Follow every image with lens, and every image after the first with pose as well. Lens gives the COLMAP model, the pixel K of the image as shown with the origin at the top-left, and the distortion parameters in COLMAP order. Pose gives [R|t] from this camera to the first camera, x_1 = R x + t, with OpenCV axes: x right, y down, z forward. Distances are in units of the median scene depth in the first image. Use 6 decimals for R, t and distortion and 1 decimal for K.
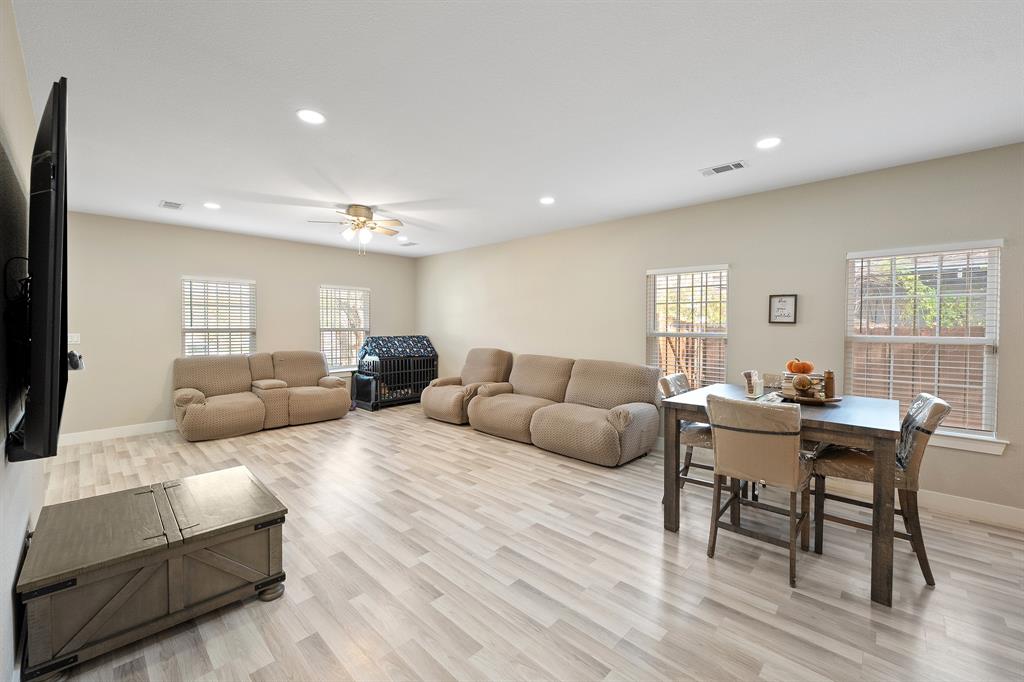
lens RADIAL K [[420.5, 0, 517.1], [0, 420.5, 328.5], [0, 0, 1]] dist [-0.004325, 0.000465]
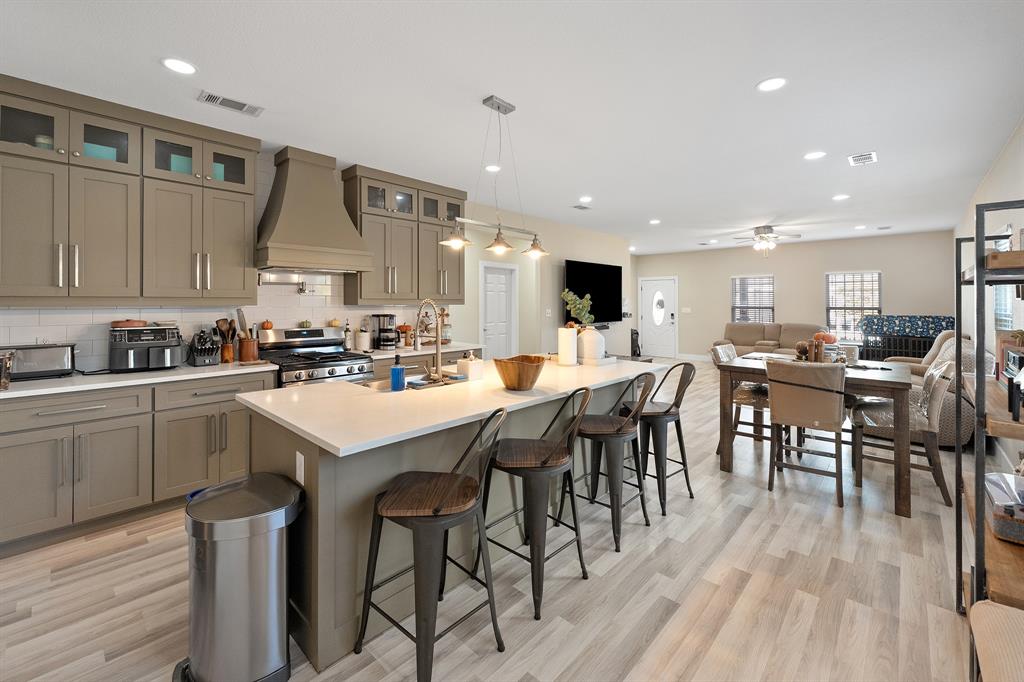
lens RADIAL K [[420.5, 0, 508.8], [0, 420.5, 302.1], [0, 0, 1]] dist [-0.004325, 0.000465]
pose [[0.009573, -0.004136, -0.999946, 1.190238], [-0.013607, 0.999898, -0.004266, 0.004970], [0.999862, 0.013647, 0.009516, 0.067685]]
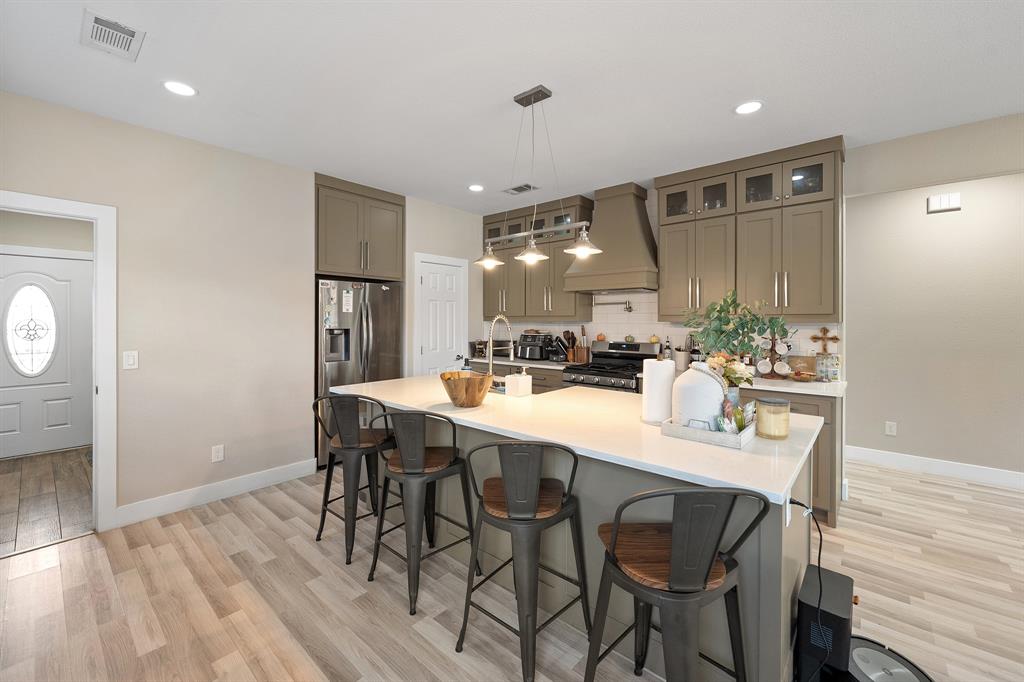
lens RADIAL K [[420.5, 0, 514.4], [0, 420.5, 321.5], [0, 0, 1]] dist [-0.004325, 0.000465]
pose [[-0.998471, -0.007260, -0.054793, 0.638093], [-0.007981, 0.999884, 0.012959, 0.002364], [0.054693, 0.013376, -0.998414, 0.599177]]
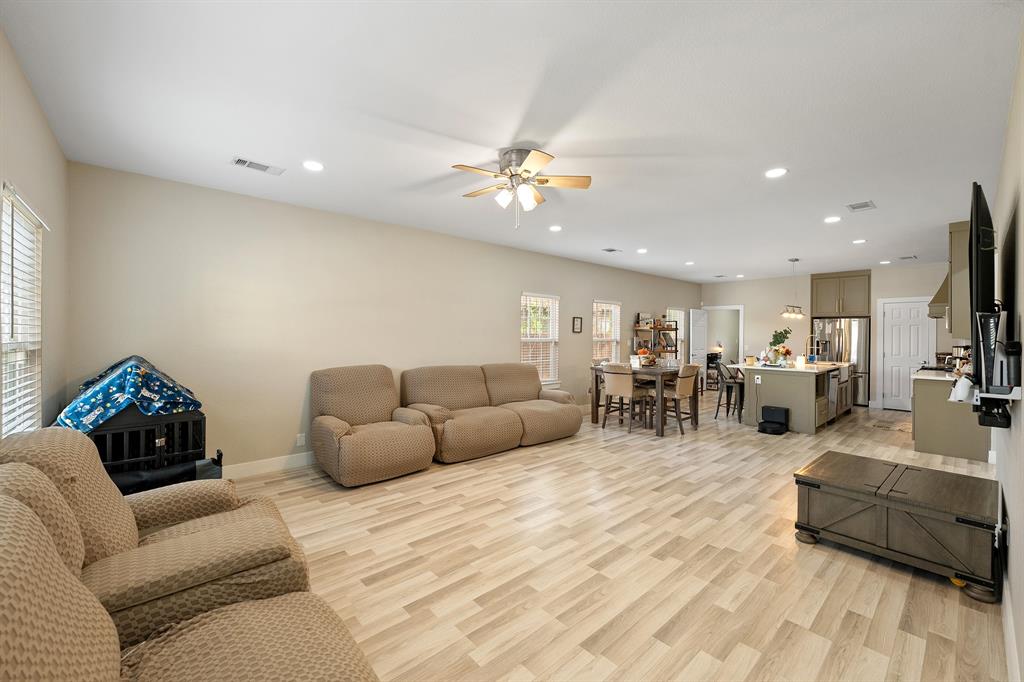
lens RADIAL K [[420.5, 0, 498.9], [0, 420.5, 333.3], [0, 0, 1]] dist [-0.004325, 0.000465]
pose [[0.083837, -0.001741, 0.996478, -1.104706], [0.003216, 0.999994, 0.001477, -0.010760], [-0.996474, 0.003081, 0.083842, 1.044249]]
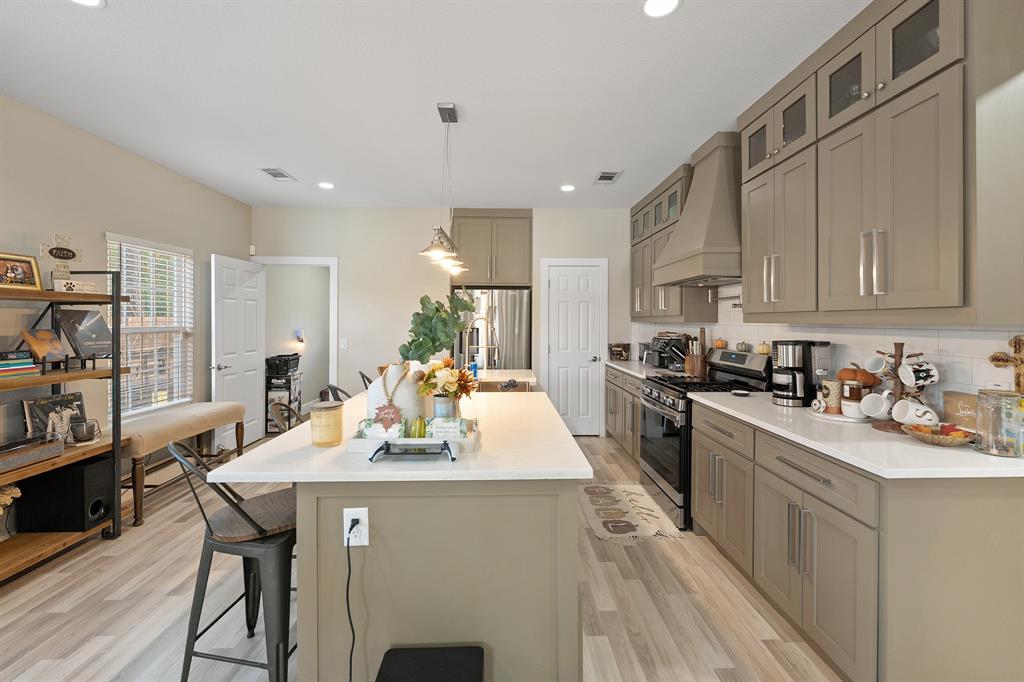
lens RADIAL K [[420.5, 0, 506.8], [0, 420.5, 316.8], [0, 0, 1]] dist [-0.004325, 0.000465]
pose [[-0.710741, 0.000969, 0.703453, 0.118275], [0.002731, 0.999995, 0.001382, 0.001557], [-0.703448, 0.002903, -0.710740, 0.415867]]
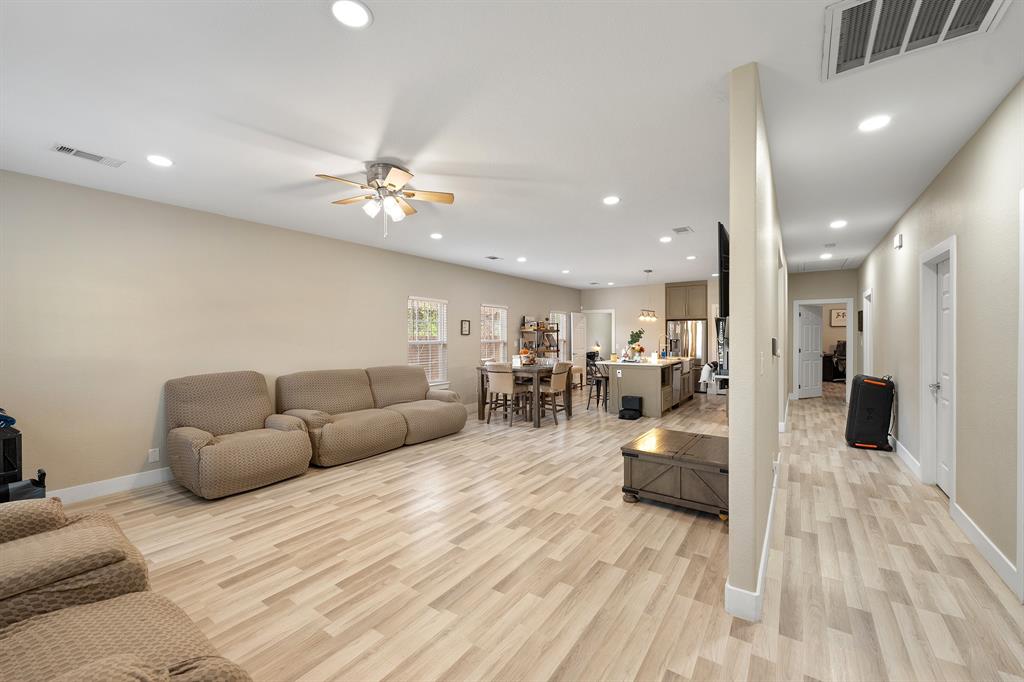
lens RADIAL K [[420.5, 0, 510.3], [0, 420.5, 338.8], [0, 0, 1]] dist [-0.004325, 0.000465]
pose [[-0.163954, -0.008402, 0.986432, -1.174125], [0.014785, 0.999830, 0.010974, -0.010115], [-0.986357, 0.016384, -0.163802, 0.979288]]
